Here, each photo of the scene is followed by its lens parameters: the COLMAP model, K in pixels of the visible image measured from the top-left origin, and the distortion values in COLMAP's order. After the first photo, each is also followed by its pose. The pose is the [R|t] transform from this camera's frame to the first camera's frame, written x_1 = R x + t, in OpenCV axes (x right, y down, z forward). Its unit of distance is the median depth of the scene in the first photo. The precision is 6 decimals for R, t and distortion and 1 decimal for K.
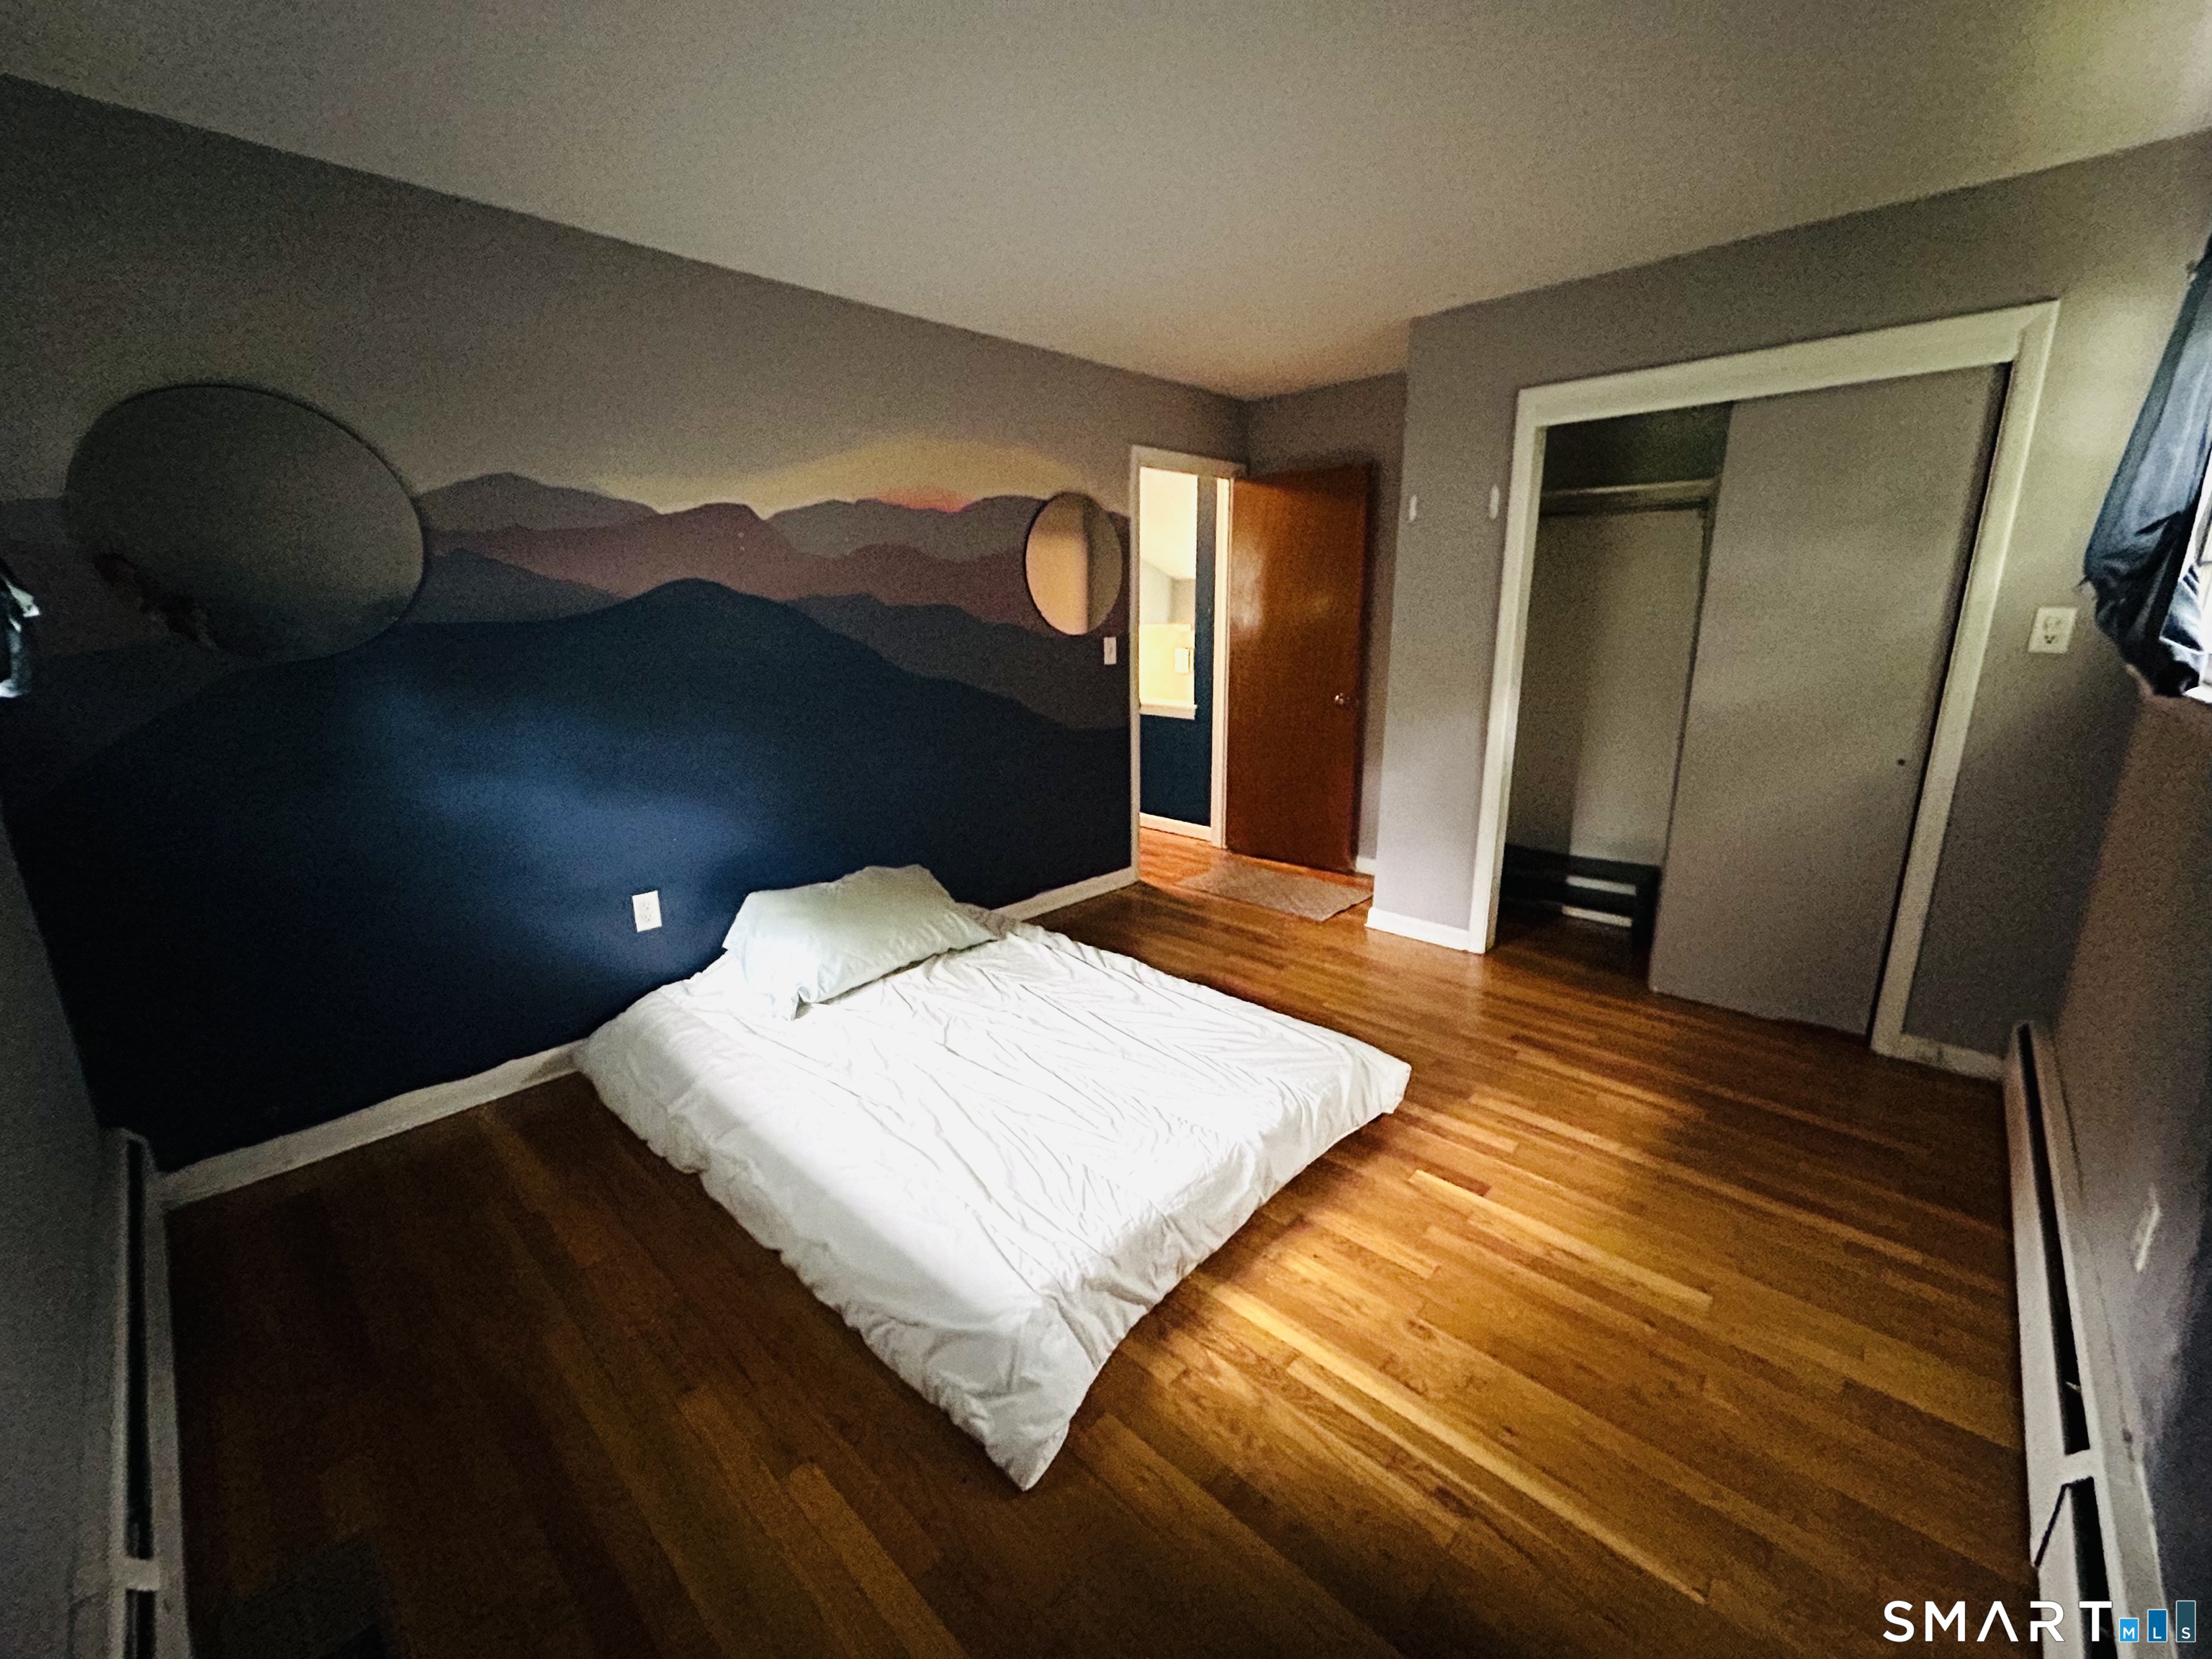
lens RADIAL K [[891.3, 0, 1107.7], [0, 891.3, 822.5], [0, 0, 1]] dist [-0.001361, -0.000679]
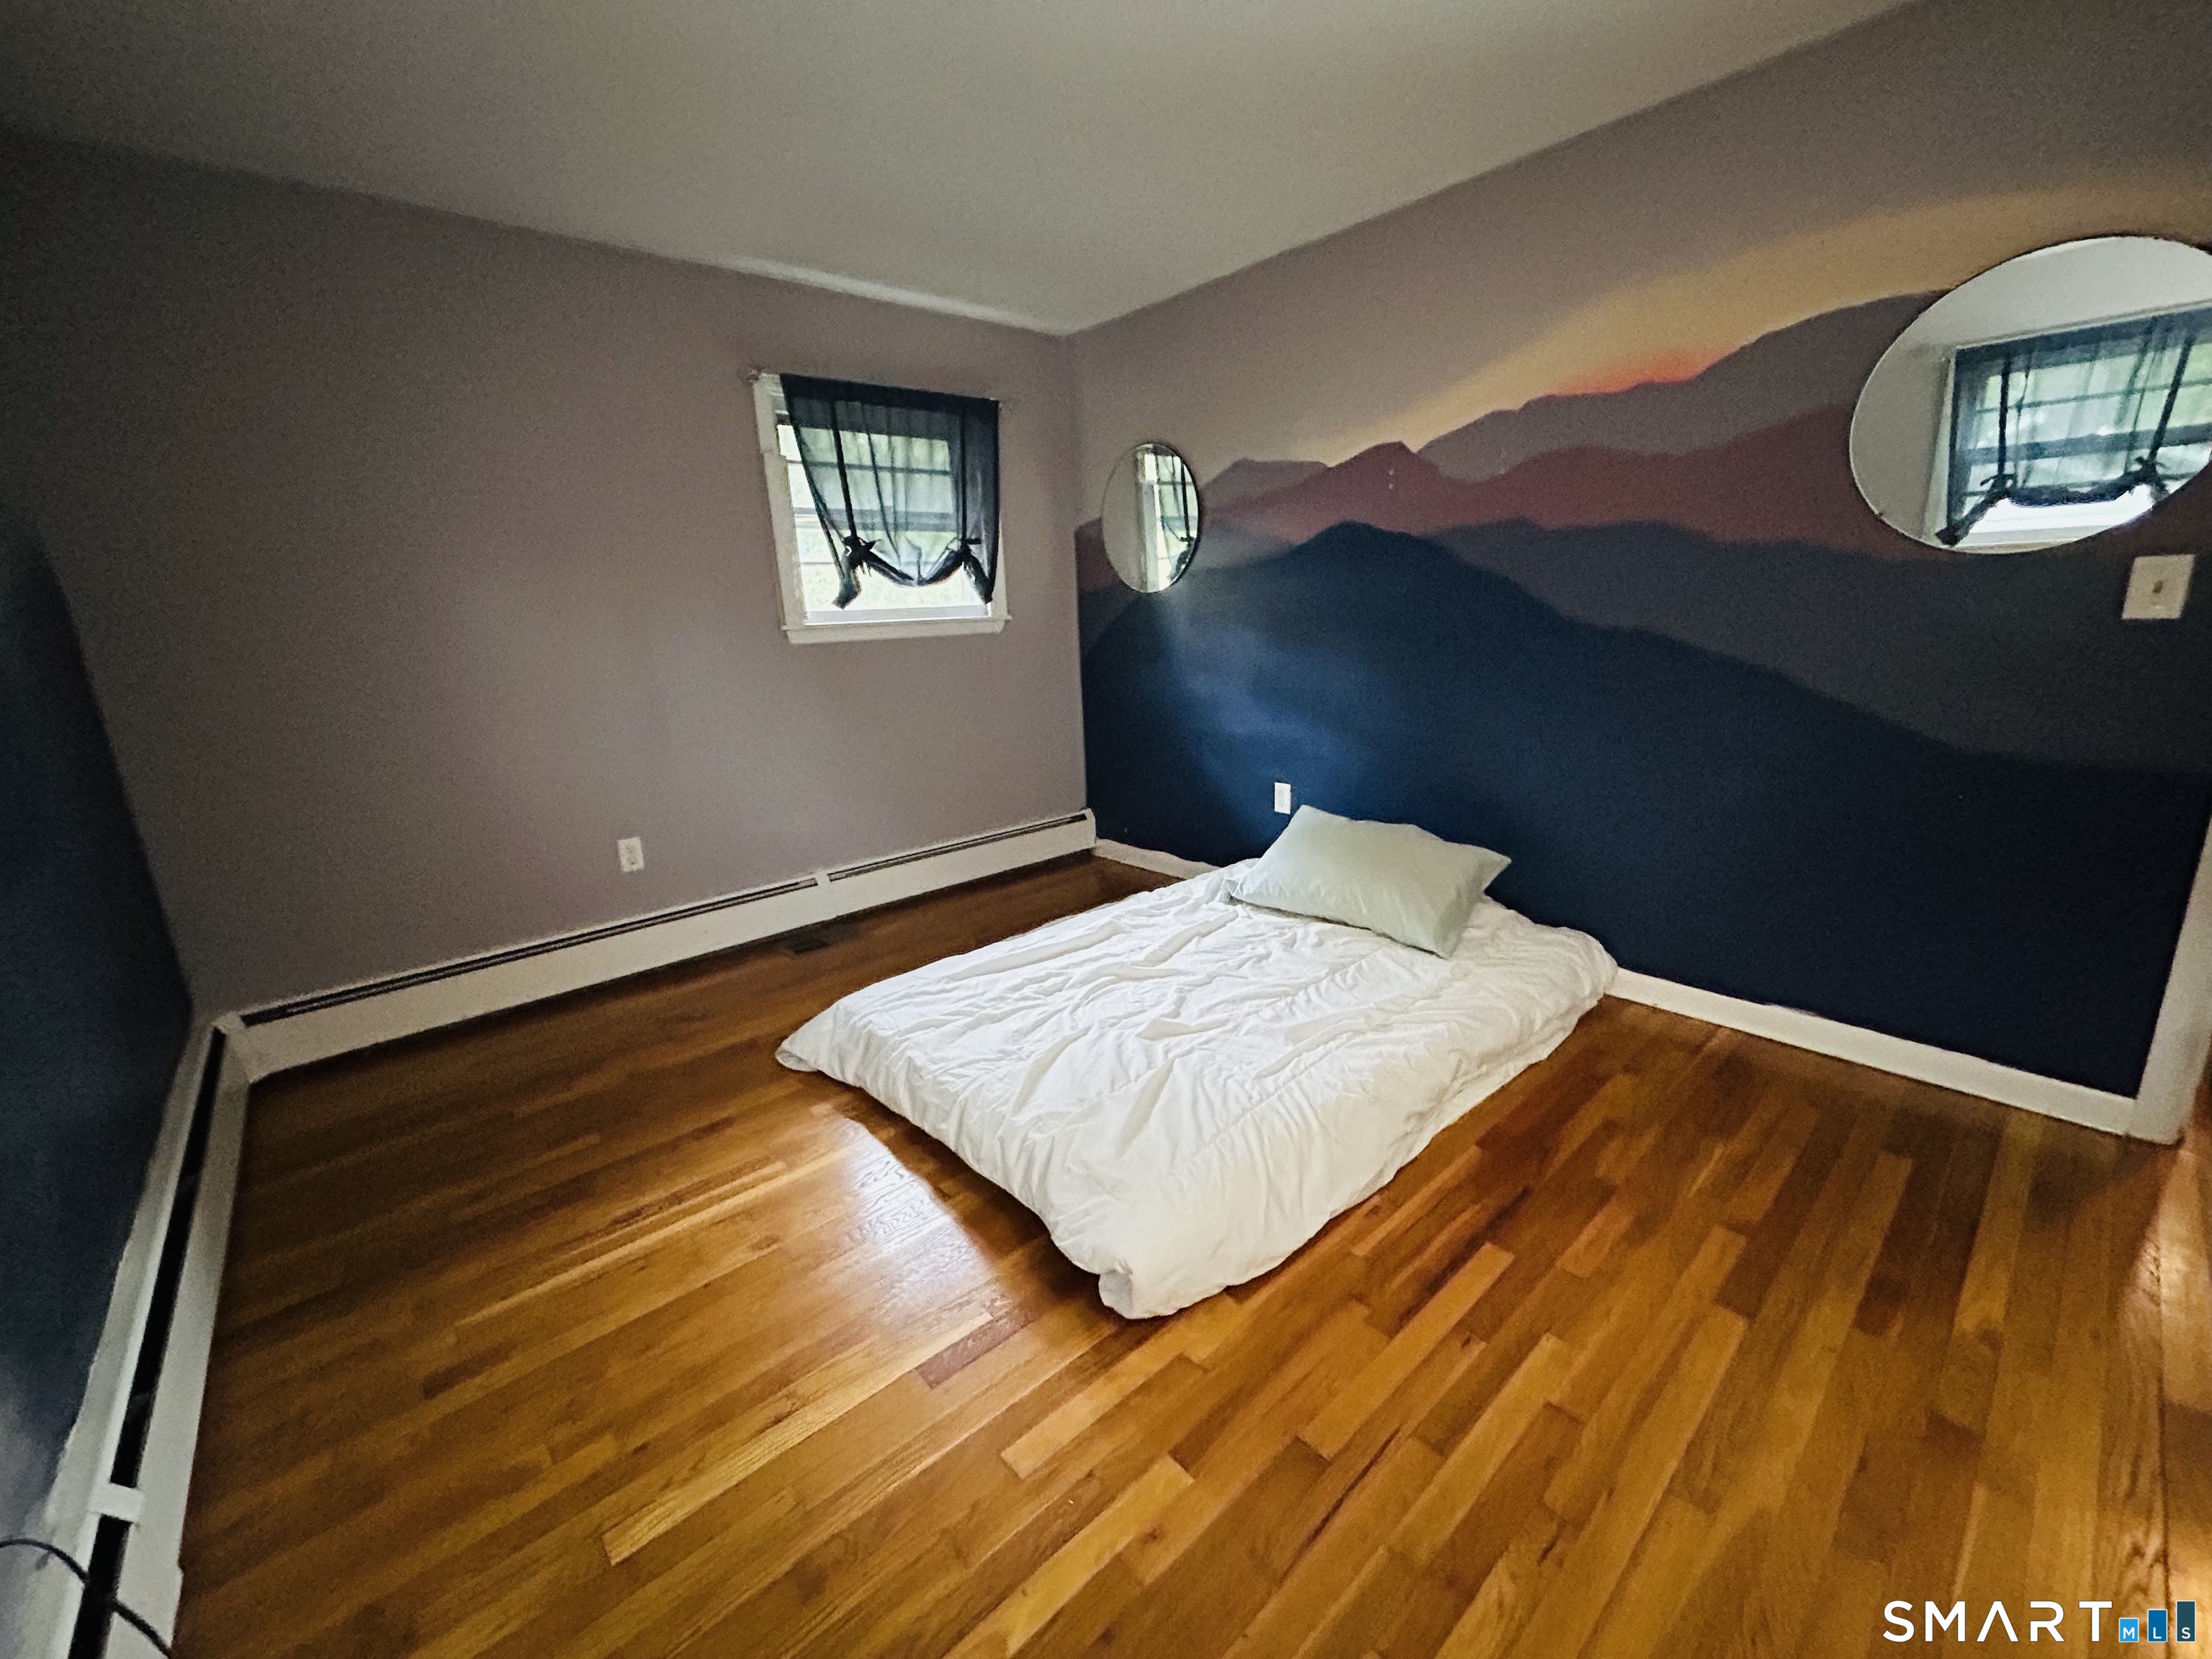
lens RADIAL K [[891.3, 0, 1111.3], [0, 891.3, 832.9], [0, 0, 1]] dist [-0.001361, -0.000679]
pose [[-0.087552, 0.267724, -0.959510, 0.888351], [-0.187907, 0.941478, 0.279839, -0.195692], [0.978277, 0.204799, -0.032122, 0.988729]]
